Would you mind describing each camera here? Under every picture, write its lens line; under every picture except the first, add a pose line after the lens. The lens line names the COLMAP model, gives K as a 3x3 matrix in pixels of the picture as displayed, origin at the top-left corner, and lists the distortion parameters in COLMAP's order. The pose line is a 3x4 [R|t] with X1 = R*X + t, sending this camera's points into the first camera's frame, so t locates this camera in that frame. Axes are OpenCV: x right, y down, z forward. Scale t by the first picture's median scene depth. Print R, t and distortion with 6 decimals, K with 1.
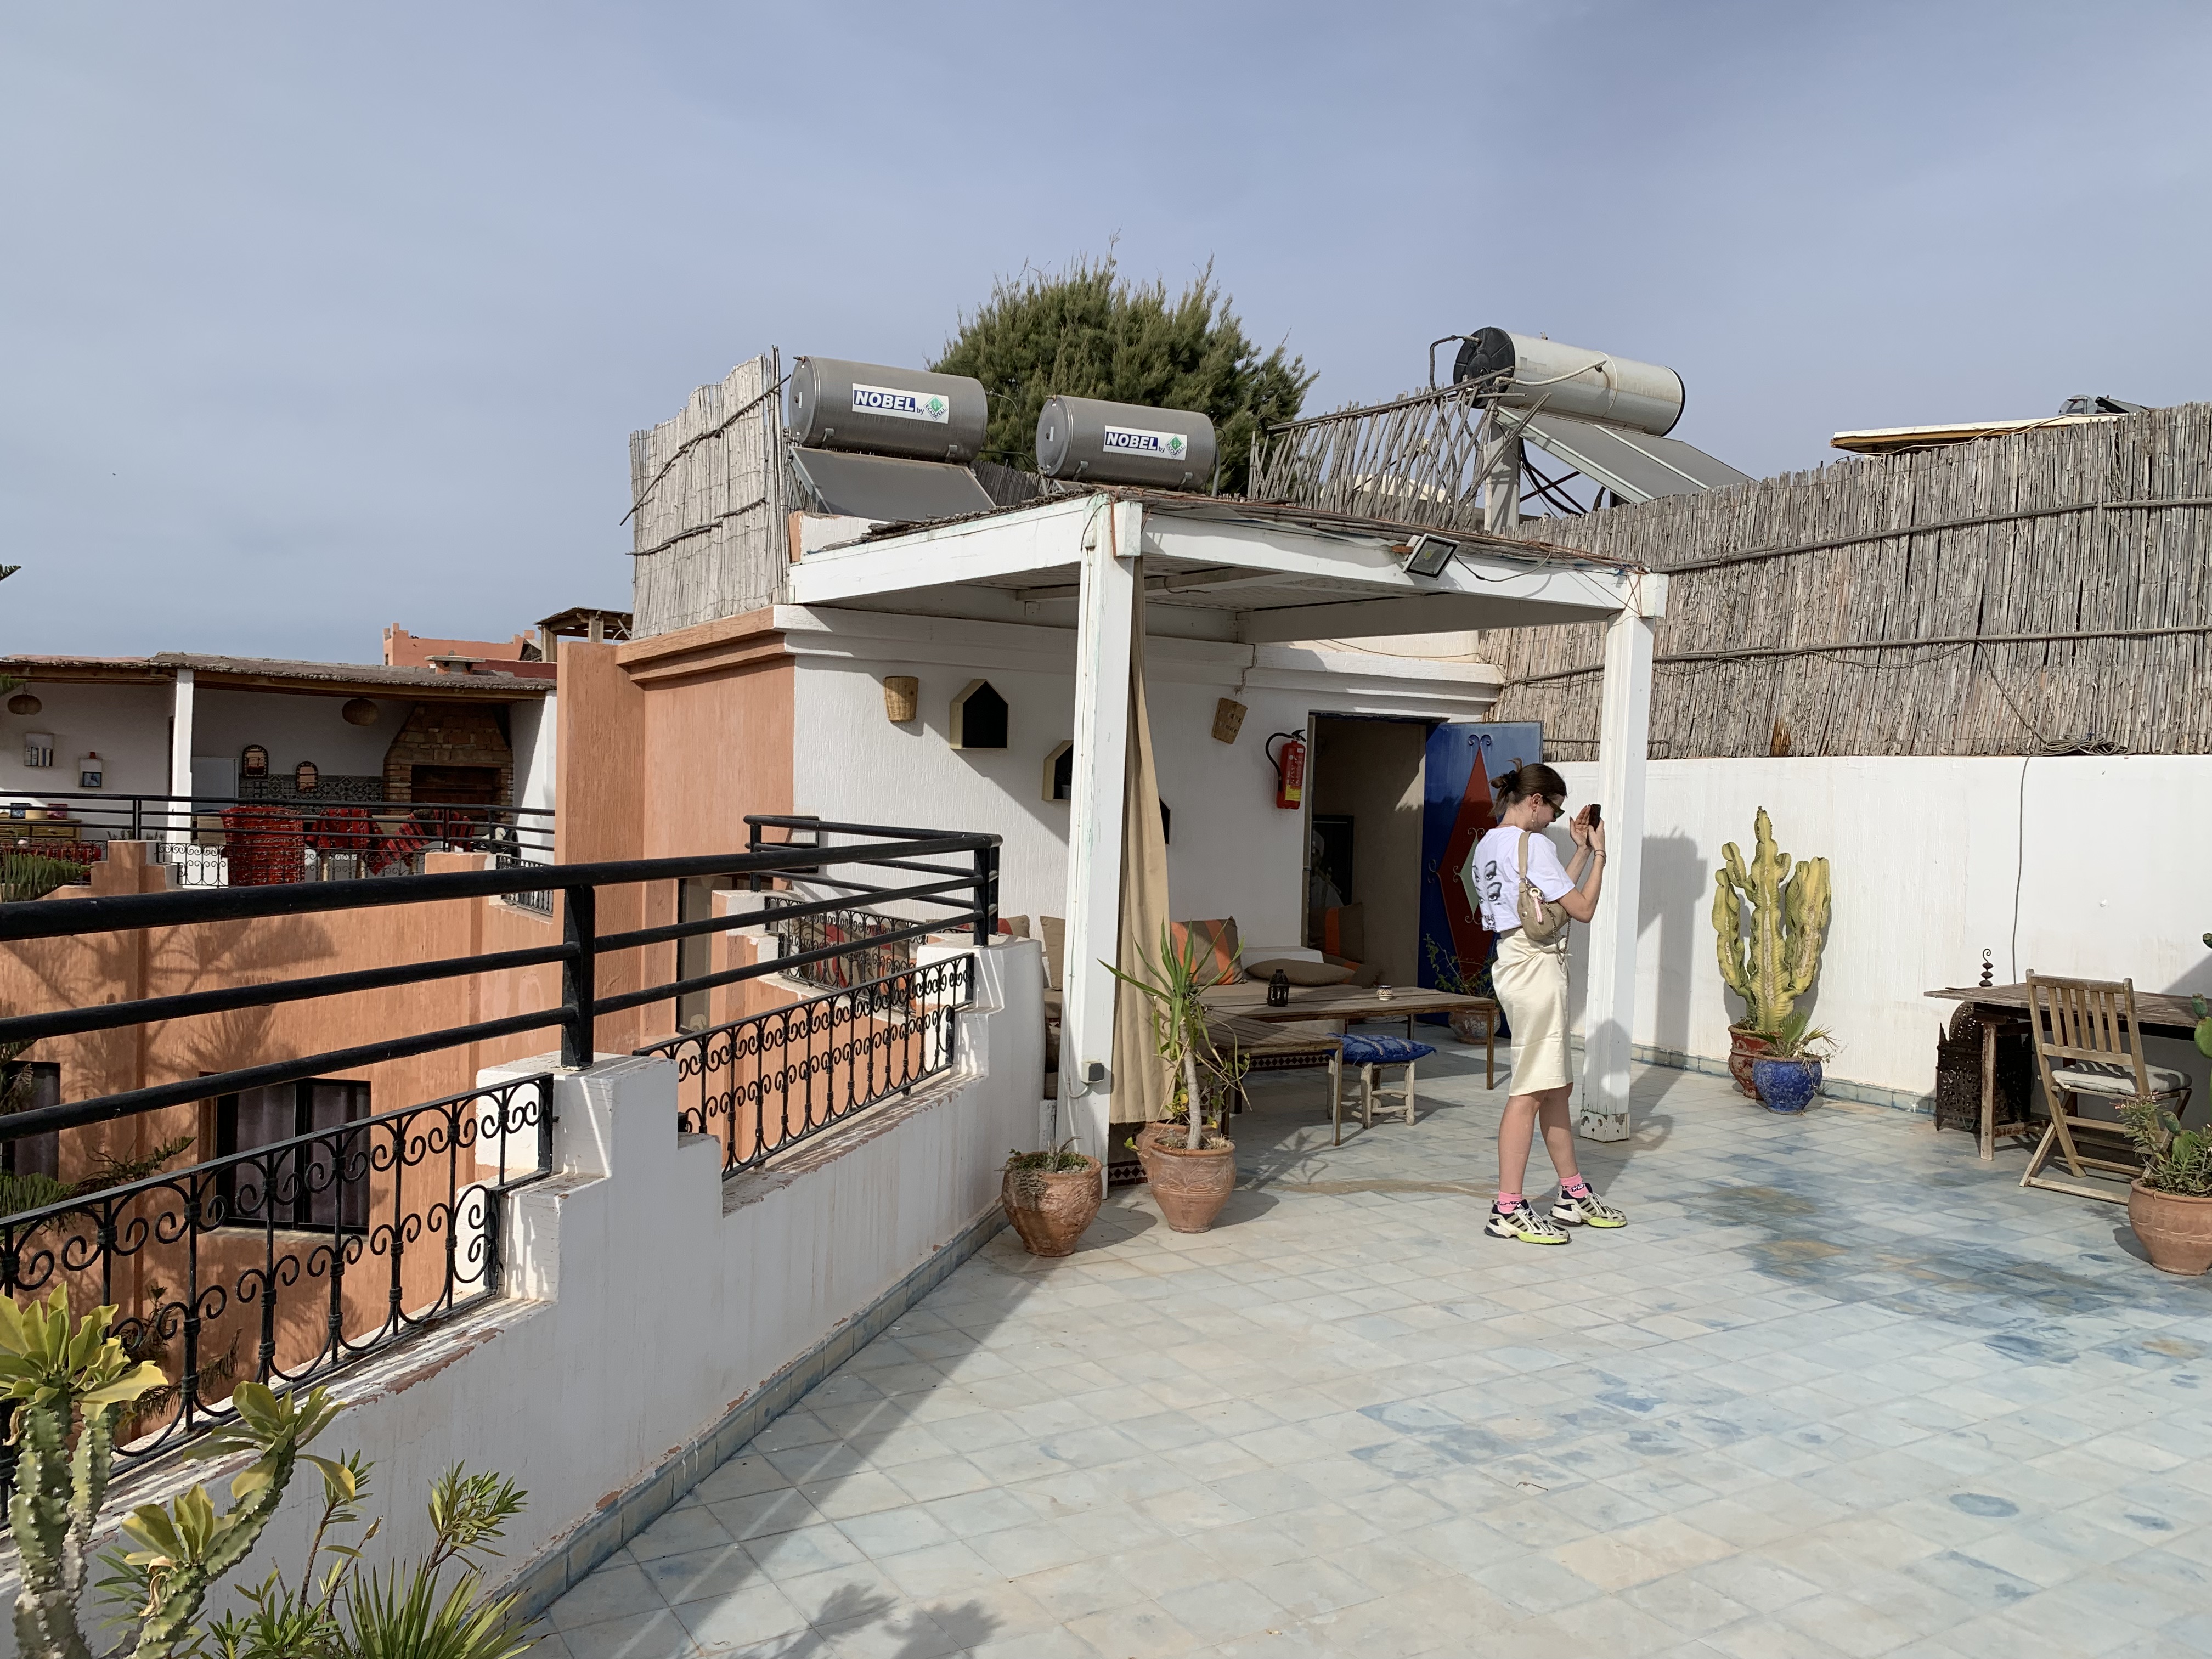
lens RADIAL K [[1698.9, 0, 1096.2], [0, 1698.9, 840.9], [0, 0, 1]] dist [0.014352, -0.005652]
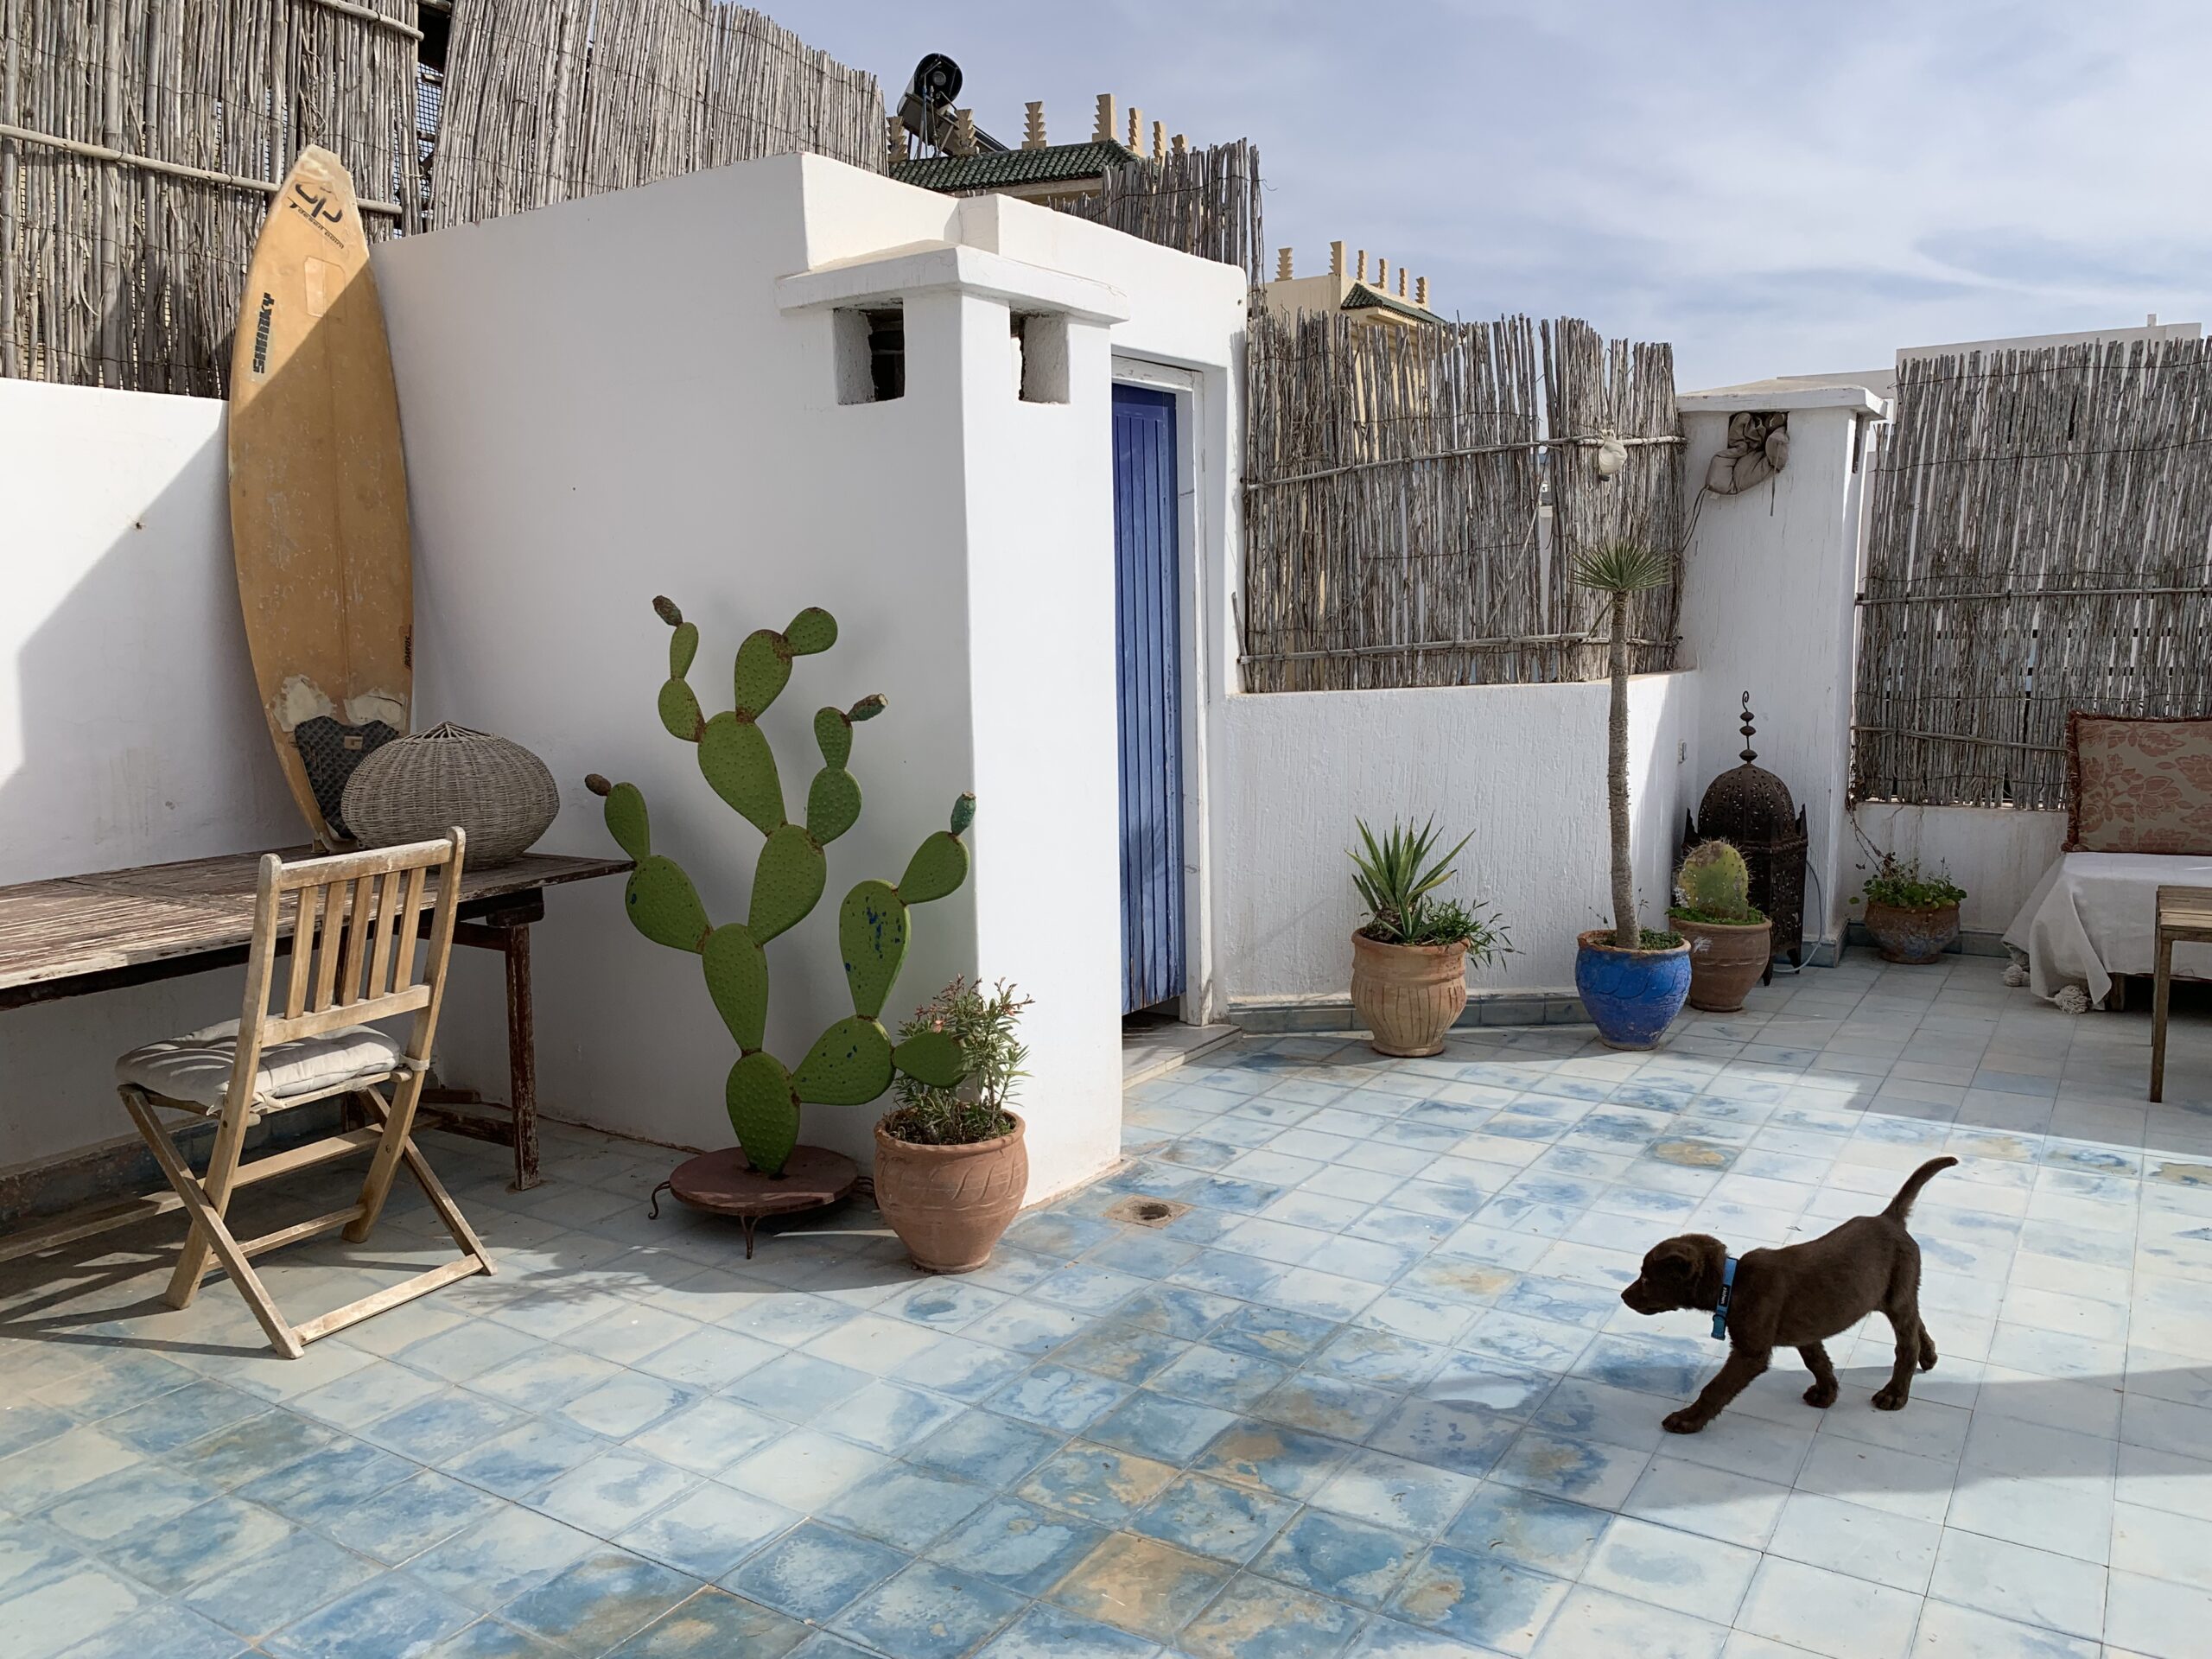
lens RADIAL K [[1698.9, 0, 1105.5], [0, 1698.9, 824.9], [0, 0, 1]] dist [0.014352, -0.005652]
pose [[-0.429298, -0.133649, 0.893219, 0.068890], [0.027541, 0.986593, 0.160857, 0.005698], [-0.902743, 0.093655, -0.419862, 0.782069]]
